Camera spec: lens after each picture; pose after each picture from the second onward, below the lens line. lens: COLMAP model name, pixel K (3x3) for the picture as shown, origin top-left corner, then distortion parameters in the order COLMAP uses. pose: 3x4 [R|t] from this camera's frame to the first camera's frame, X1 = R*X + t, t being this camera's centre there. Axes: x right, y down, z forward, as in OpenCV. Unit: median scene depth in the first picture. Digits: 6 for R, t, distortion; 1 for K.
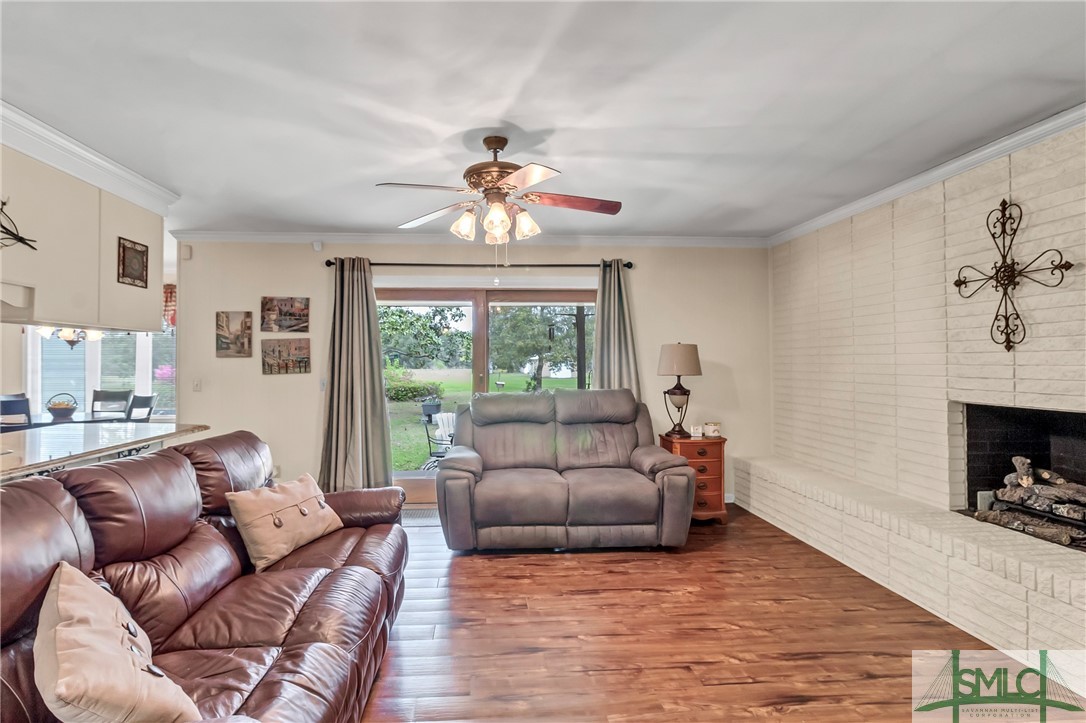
lens RADIAL K [[559.7, 0, 537.6], [0, 559.7, 354.6], [0, 0, 1]] dist [0.000747, 0.000134]
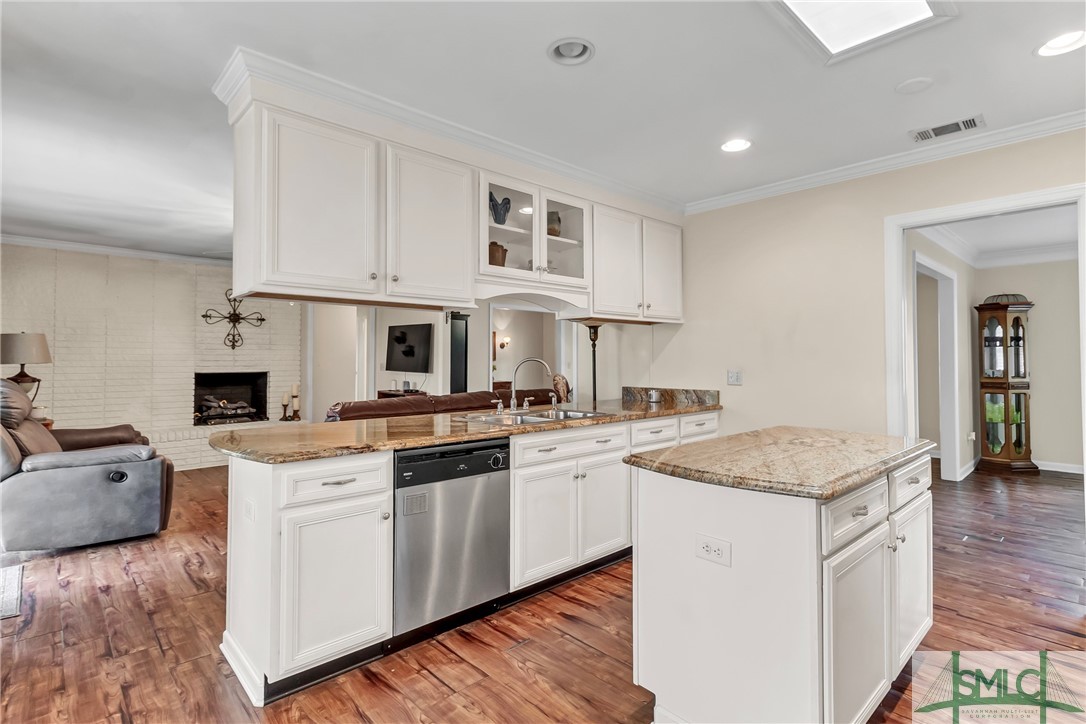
lens RADIAL K [[559.7, 0, 545.0], [0, 559.7, 354.3], [0, 0, 1]] dist [0.000747, 0.000134]
pose [[-0.605665, 0.006107, 0.795696, -1.848834], [-0.013538, 0.999747, -0.017978, 0.039612], [-0.795605, -0.021661, -0.605429, 1.358618]]
